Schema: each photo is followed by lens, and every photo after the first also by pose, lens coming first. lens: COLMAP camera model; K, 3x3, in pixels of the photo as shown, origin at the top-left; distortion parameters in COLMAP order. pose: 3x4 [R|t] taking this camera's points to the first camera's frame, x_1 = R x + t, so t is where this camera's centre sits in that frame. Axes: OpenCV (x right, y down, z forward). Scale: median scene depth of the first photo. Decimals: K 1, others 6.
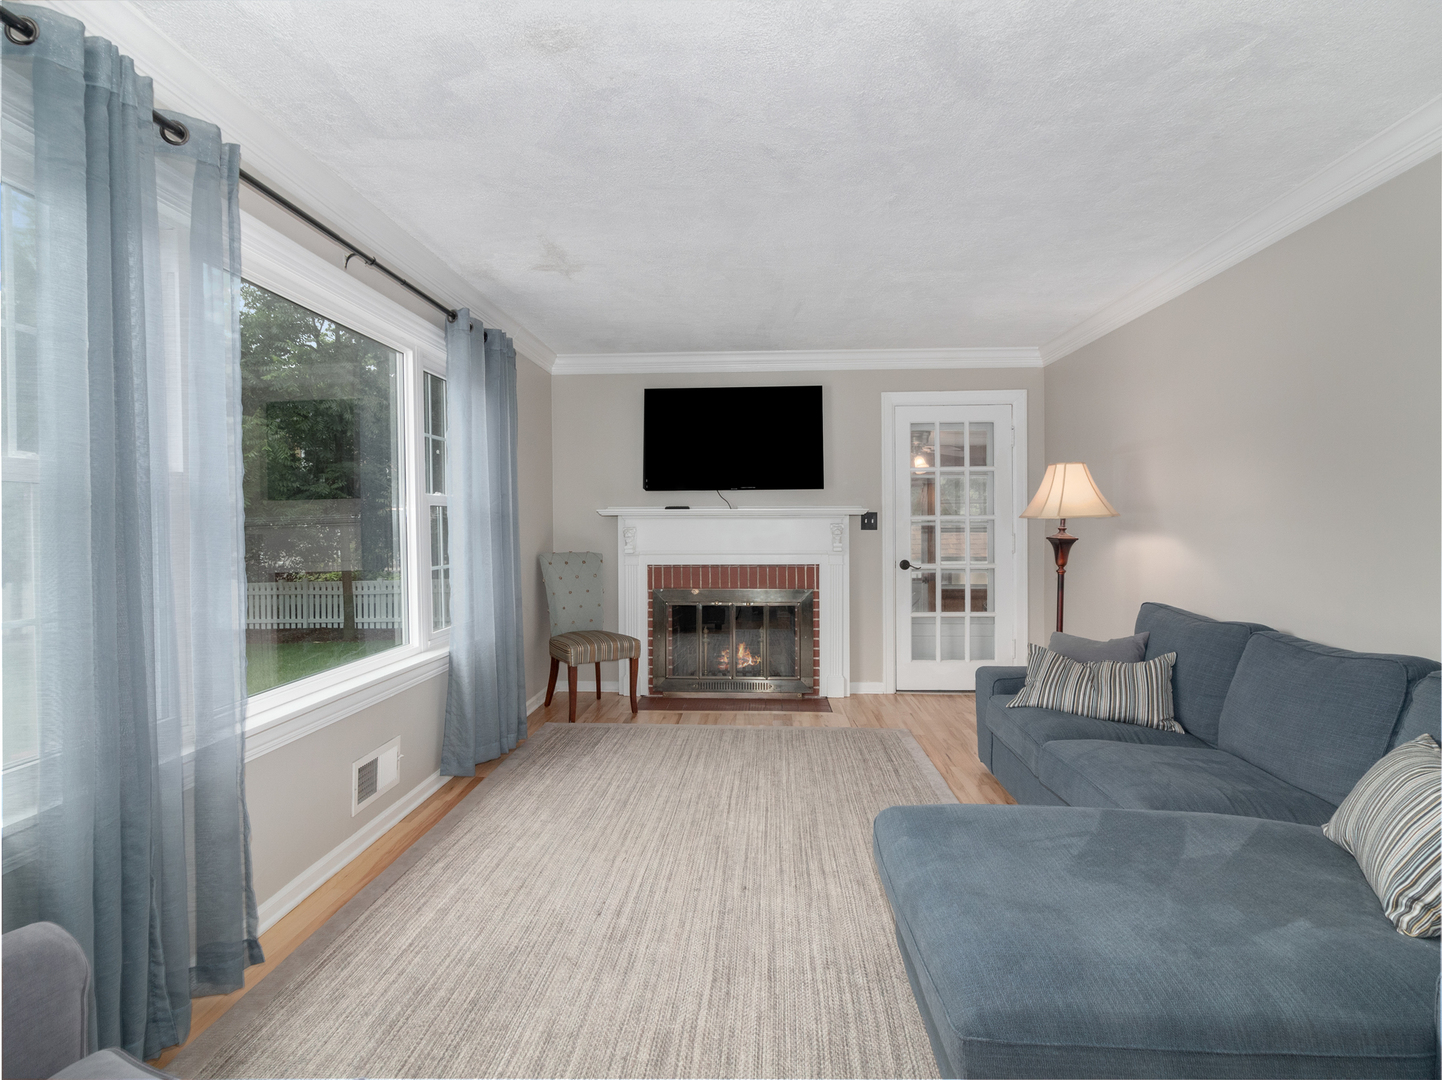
lens RADIAL K [[759.7, 0, 718.1], [0, 759.7, 529.9], [0, 0, 1]] dist [0.002110, 0.000592]
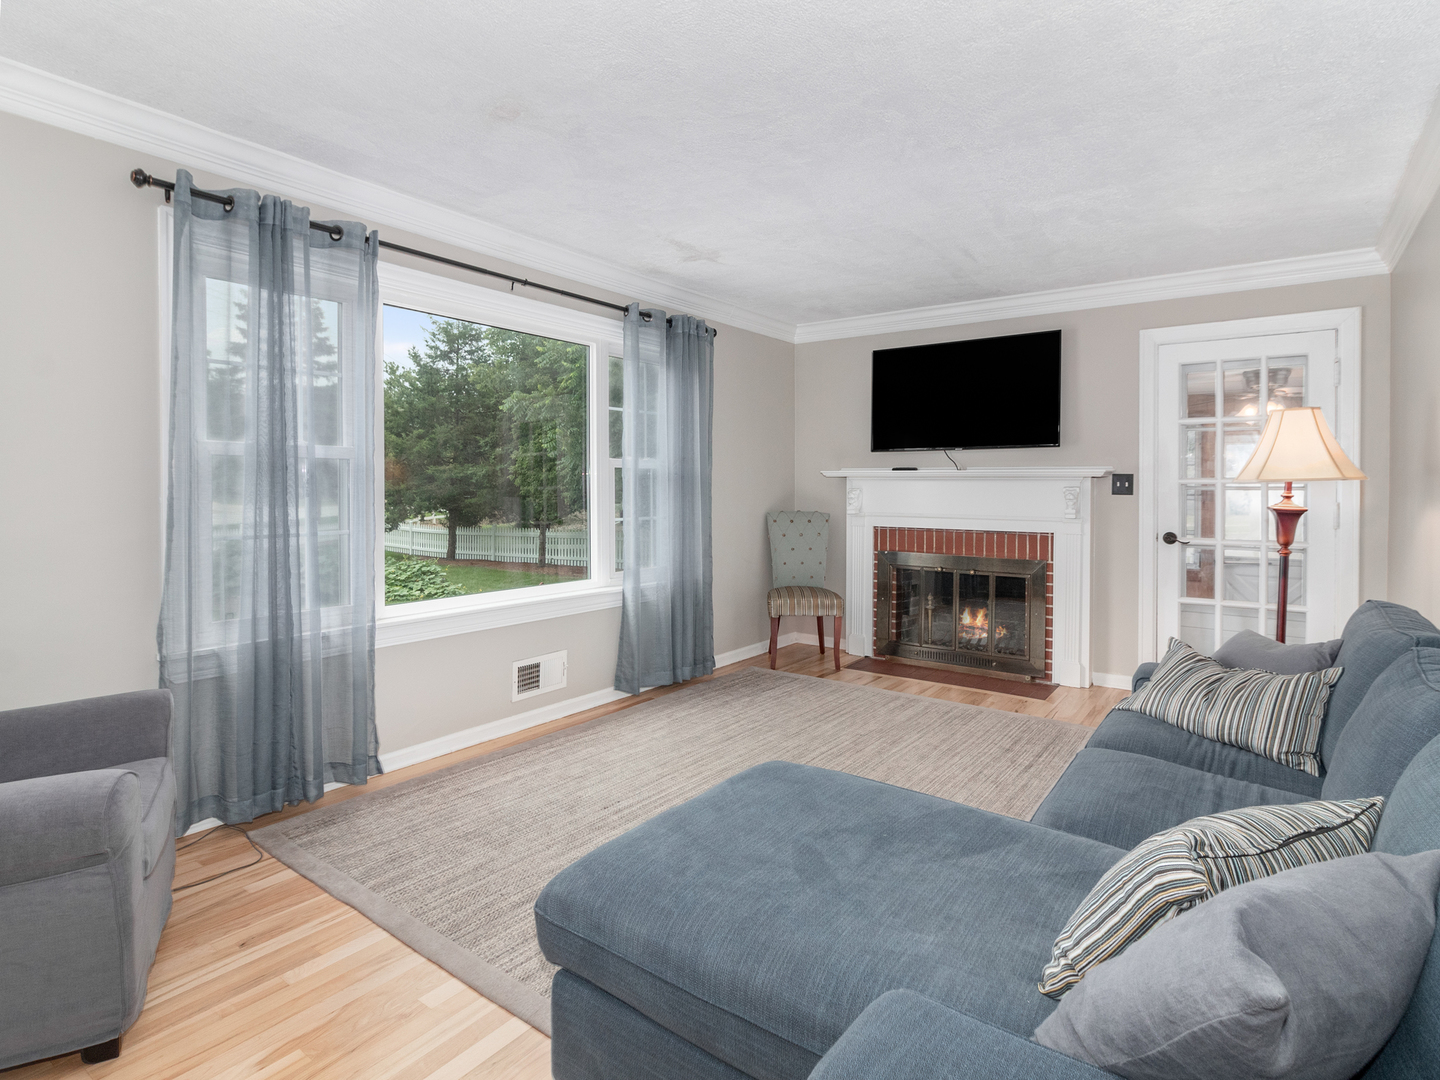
lens RADIAL K [[774.7, 0, 709.4], [0, 774.7, 492.6], [0, 0, 1]] dist [-0.003987, 0.000420]
pose [[0.835036, 0.014408, -0.550007, 0.301669], [-0.013855, 0.999891, 0.005157, -0.000501], [0.550021, 0.003314, 0.835144, 0.031763]]
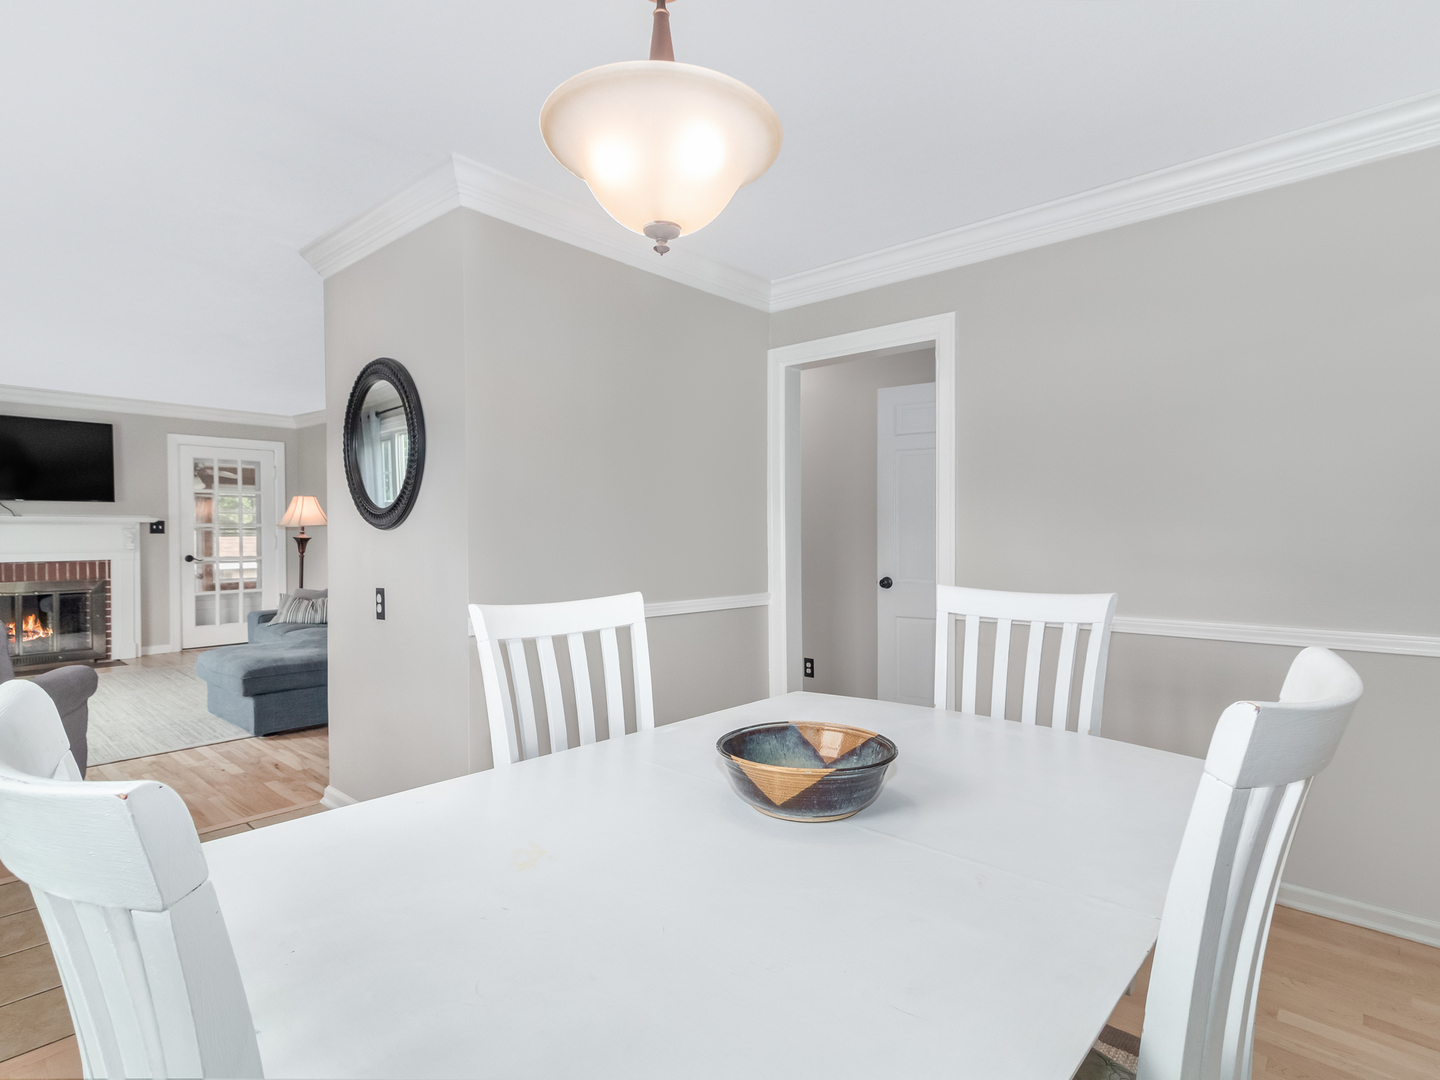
lens RADIAL K [[730.7, 0, 743.6], [0, 730.7, 539.3], [0, 0, 1]] dist [0.002348, 0.000979]
pose [[0.604731, -0.007396, 0.796396, -0.220874], [0.003892, 0.999972, 0.006331, 0.006247], [-0.796421, -0.000729, 0.604743, -0.660969]]
